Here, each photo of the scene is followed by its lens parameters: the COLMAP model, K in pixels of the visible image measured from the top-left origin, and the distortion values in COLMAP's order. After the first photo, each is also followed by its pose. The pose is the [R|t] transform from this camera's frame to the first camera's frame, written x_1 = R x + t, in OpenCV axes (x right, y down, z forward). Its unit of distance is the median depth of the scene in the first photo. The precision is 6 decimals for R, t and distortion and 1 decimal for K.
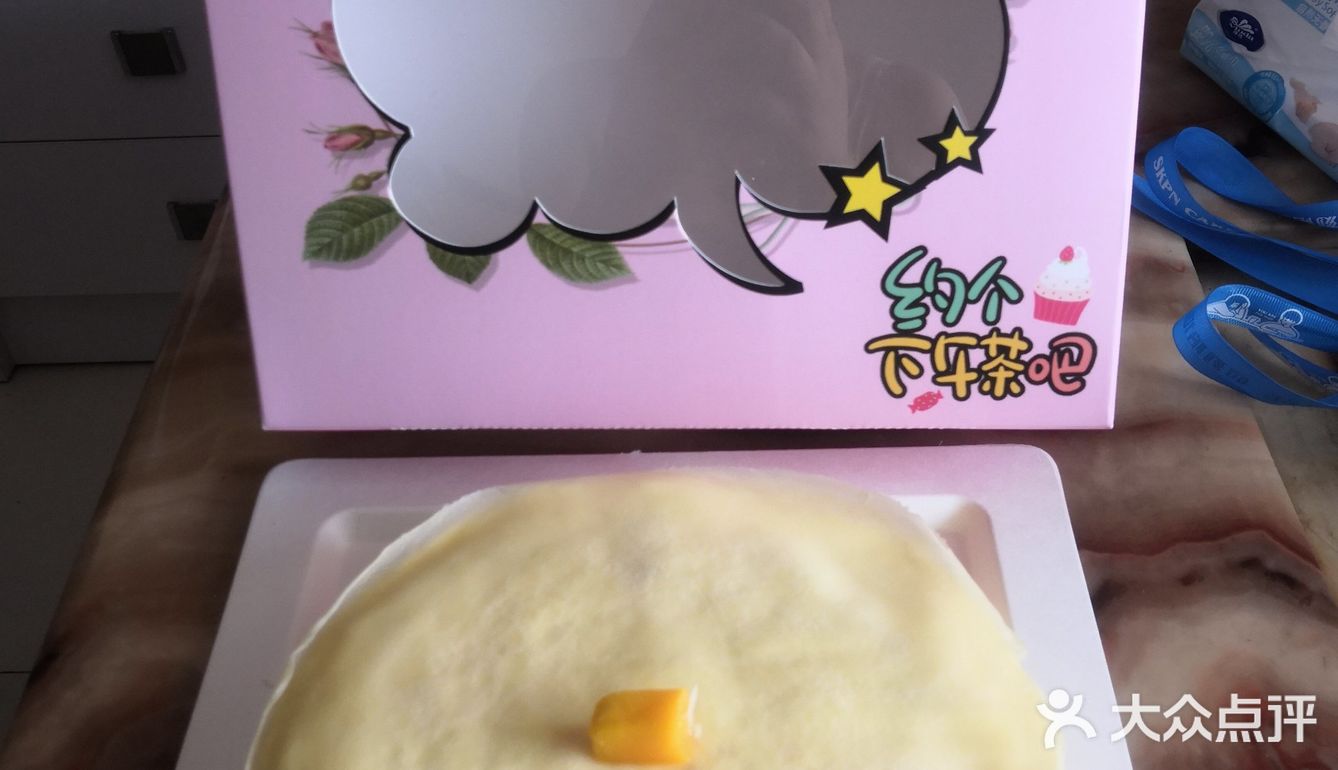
lens RADIAL K [[1015.1, 0, 668.9], [0, 1015.1, 447.6], [0, 0, 1]] dist [-0.011798, -0.005519]
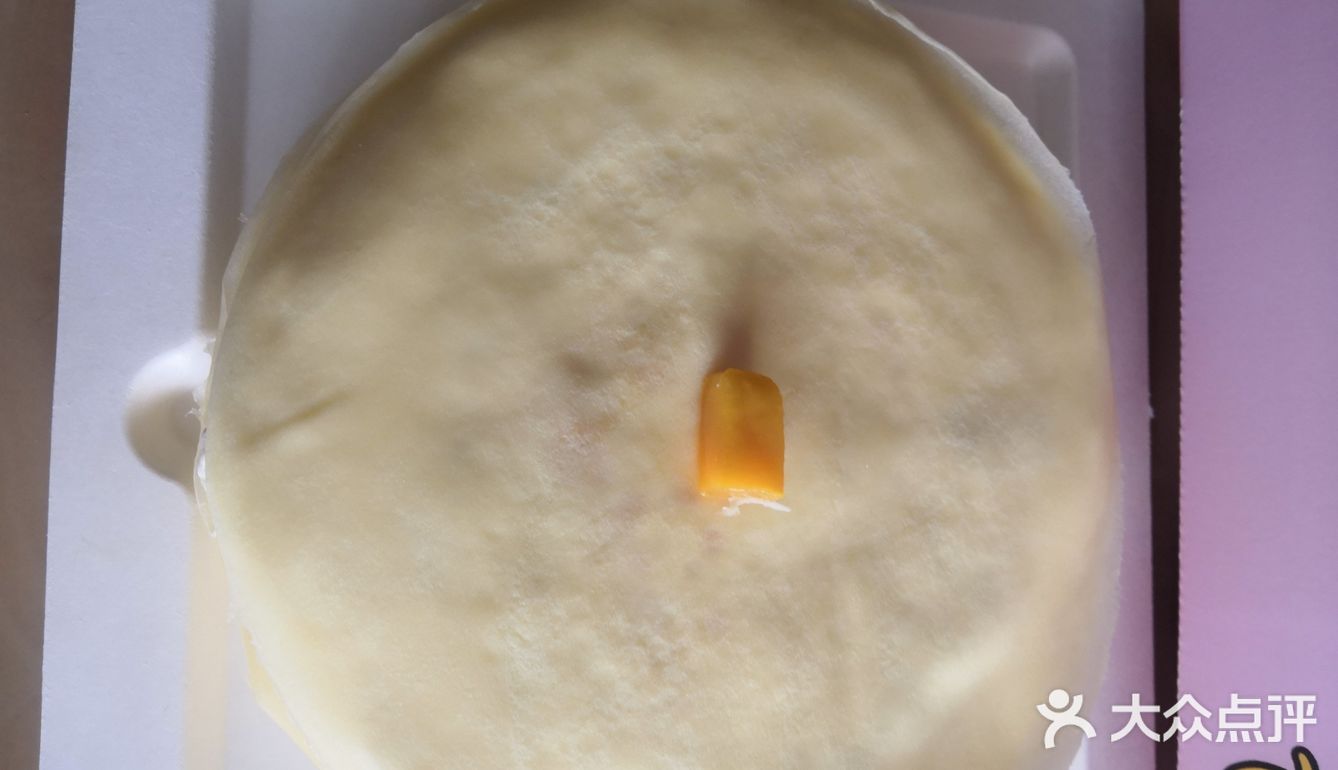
lens RADIAL K [[1015.1, 0, 668.9], [0, 1015.1, 447.6], [0, 0, 1]] dist [-0.011798, -0.005519]
pose [[-0.004057, 0.999979, 0.005002, -0.017364], [-0.900058, -0.005831, 0.435731, -0.006172], [0.435751, -0.002734, 0.900063, 0.225879]]
